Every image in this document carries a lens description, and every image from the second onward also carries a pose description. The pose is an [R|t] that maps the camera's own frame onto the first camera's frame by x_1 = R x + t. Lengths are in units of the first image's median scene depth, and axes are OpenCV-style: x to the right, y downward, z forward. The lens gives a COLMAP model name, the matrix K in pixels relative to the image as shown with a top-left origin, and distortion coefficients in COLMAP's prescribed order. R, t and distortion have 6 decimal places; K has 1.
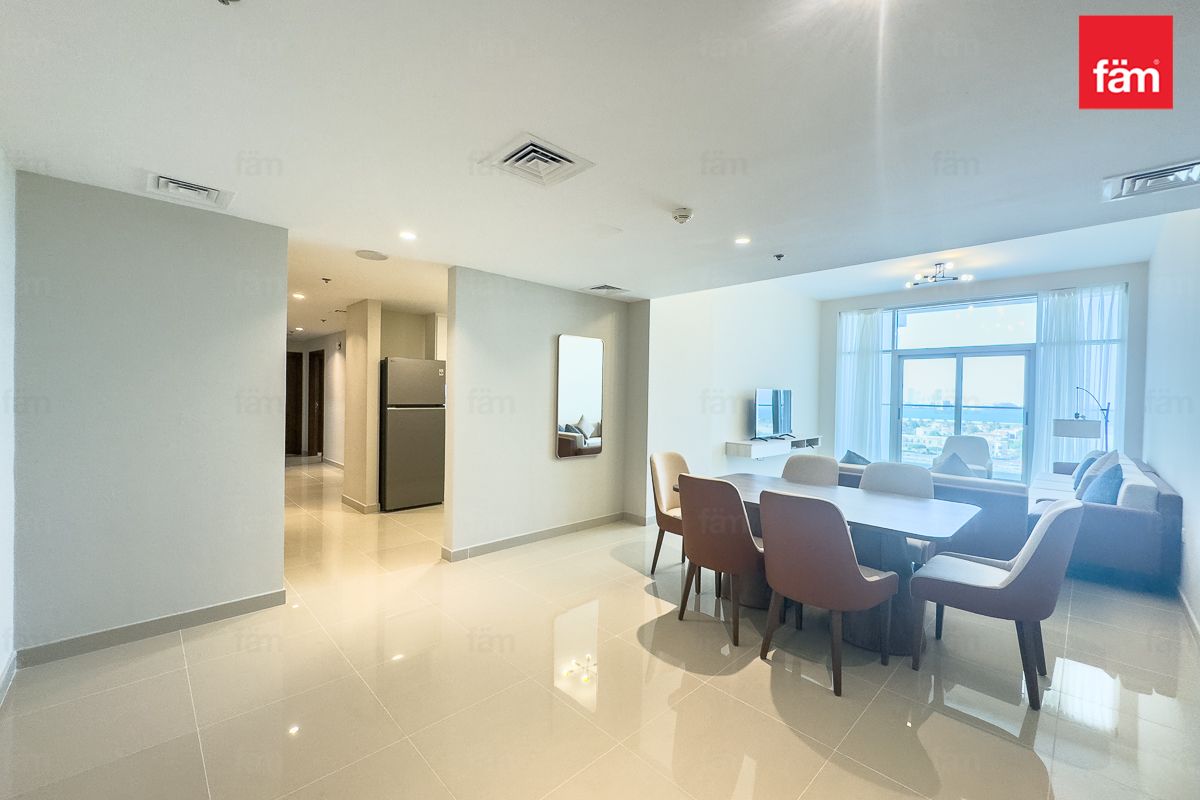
lens RADIAL K [[481.3, 0, 602.4], [0, 481.3, 397.7], [0, 0, 1]] dist [-0.000573, 0.000729]
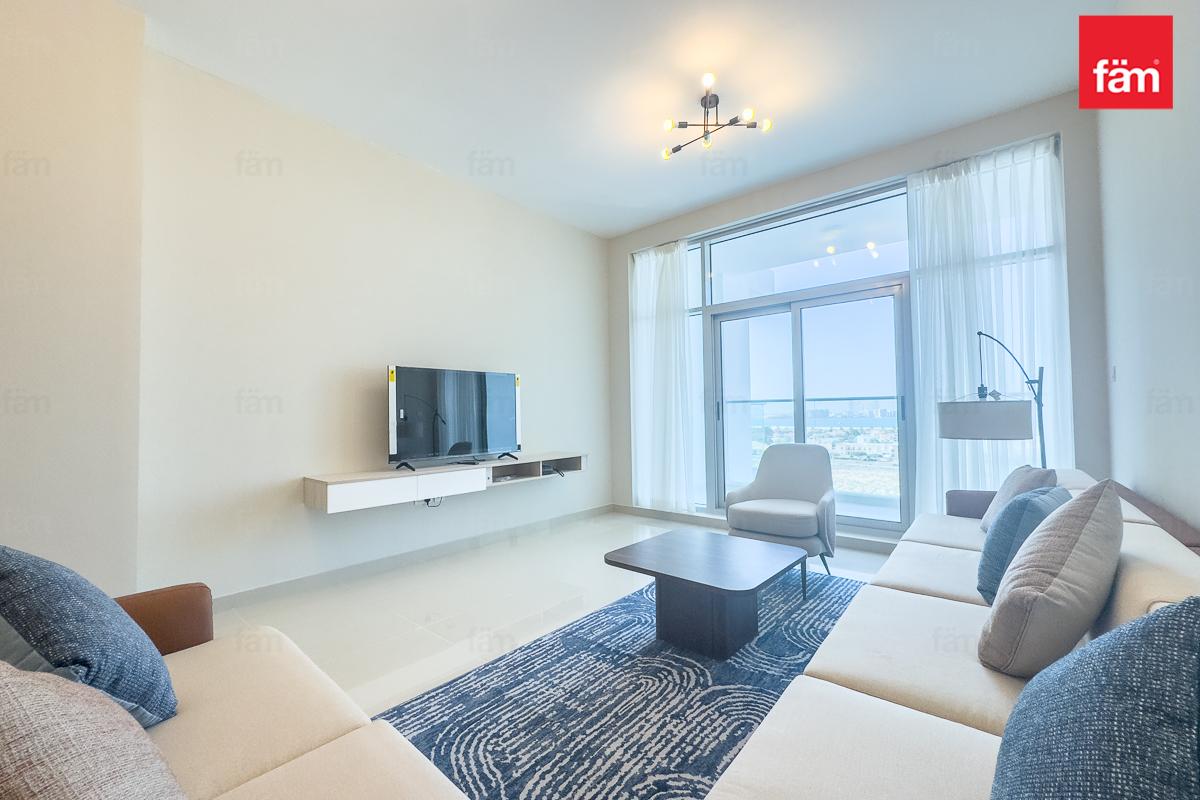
lens RADIAL K [[481.3, 0, 598.9], [0, 481.3, 395.6], [0, 0, 1]] dist [-0.000573, 0.000729]
pose [[0.995726, -0.029012, 0.087679, 0.508802], [0.032780, 0.998586, -0.041844, 0.041805], [-0.086341, 0.044539, 0.995270, 0.503142]]
